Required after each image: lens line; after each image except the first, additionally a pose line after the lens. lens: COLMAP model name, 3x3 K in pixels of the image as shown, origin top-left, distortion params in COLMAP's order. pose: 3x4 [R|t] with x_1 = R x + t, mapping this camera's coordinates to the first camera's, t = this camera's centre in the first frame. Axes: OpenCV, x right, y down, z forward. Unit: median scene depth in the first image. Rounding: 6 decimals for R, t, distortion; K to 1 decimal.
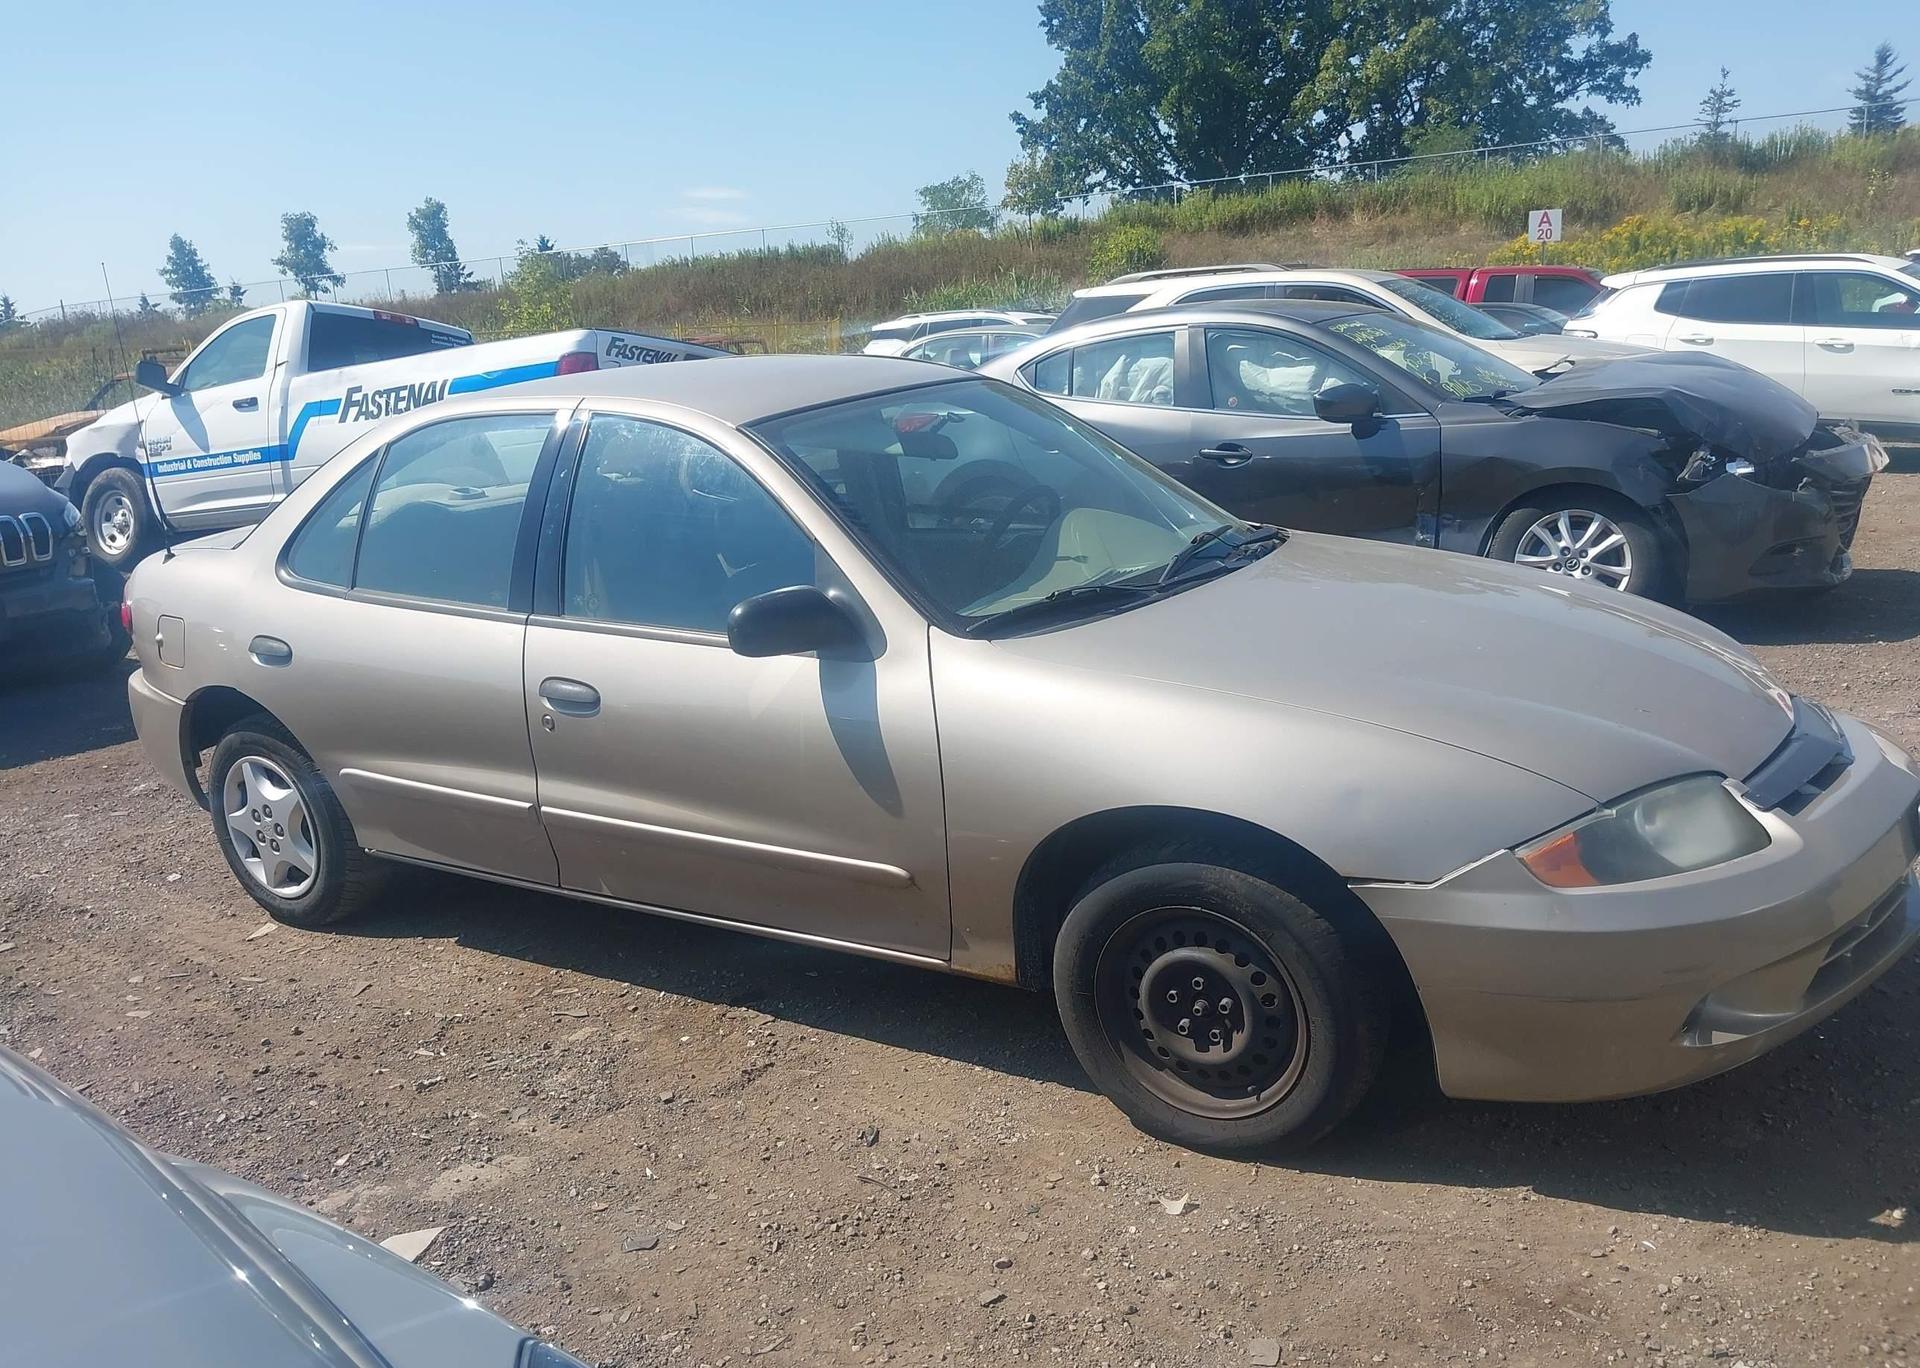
lens RADIAL K [[1609.1, 0, 960.0], [0, 1609.1, 684.0], [0, 0, 1]] dist [0.005665, -0.007203]
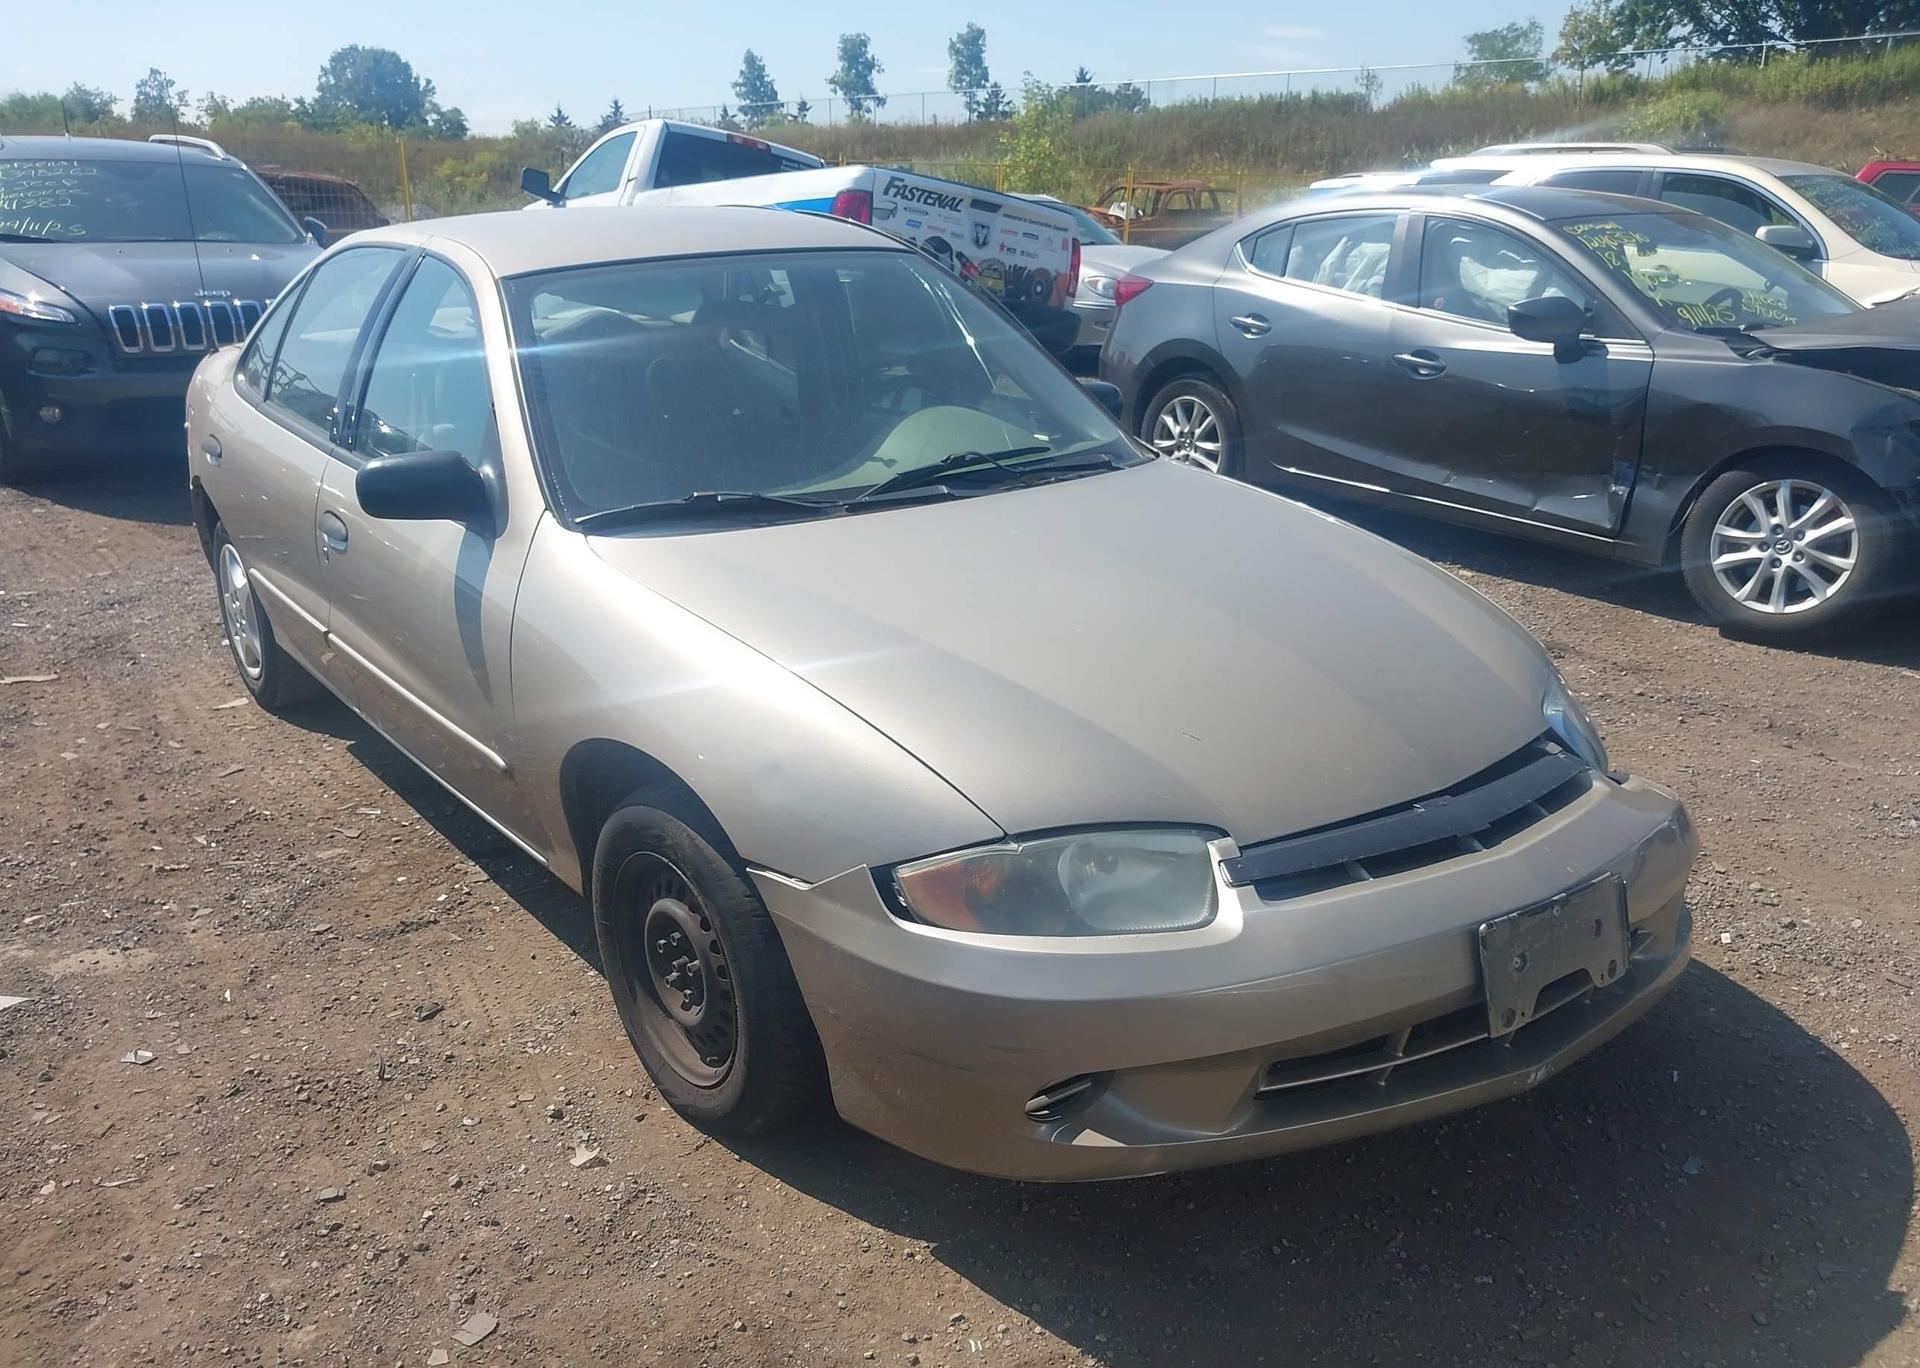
lens RADIAL K [[1608.3, 0, 950.2], [0, 1608.3, 692.7], [0, 0, 1]] dist [0.002355, -0.010521]
pose [[0.931888, 0.174478, -0.318029, 0.259029], [-0.143124, 0.982450, 0.119614, -0.038735], [0.333318, -0.065949, 0.940505, 0.089997]]
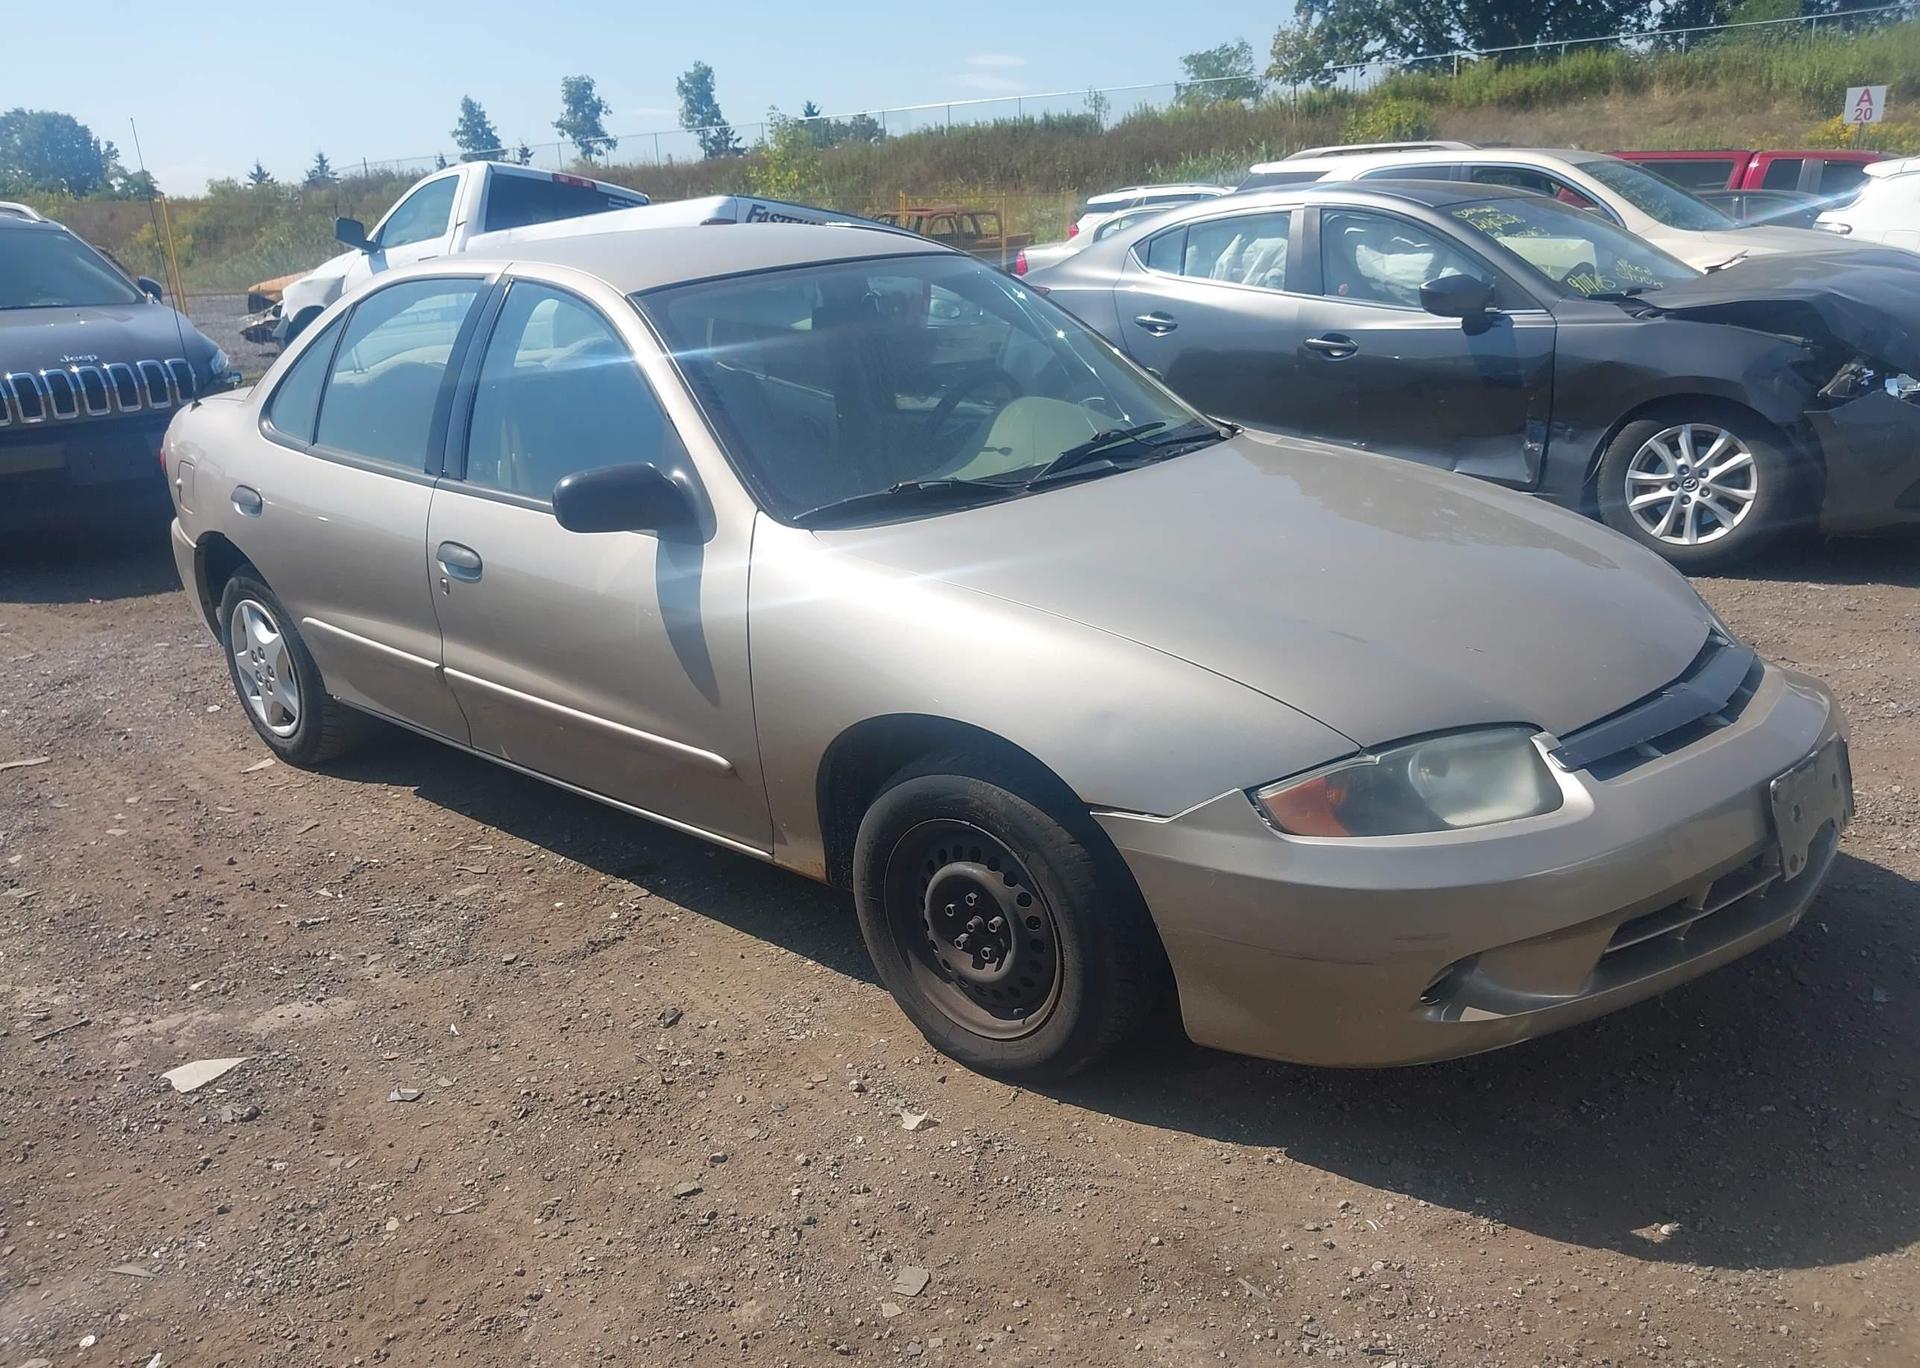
lens RADIAL K [[1608.3, 0, 950.2], [0, 1608.3, 692.7], [0, 0, 1]] dist [0.002355, -0.010521]
pose [[0.982690, 0.075121, -0.169343, 0.132805], [-0.061626, 0.994592, 0.083595, -0.007628], [0.174707, -0.071712, 0.982006, 0.029241]]
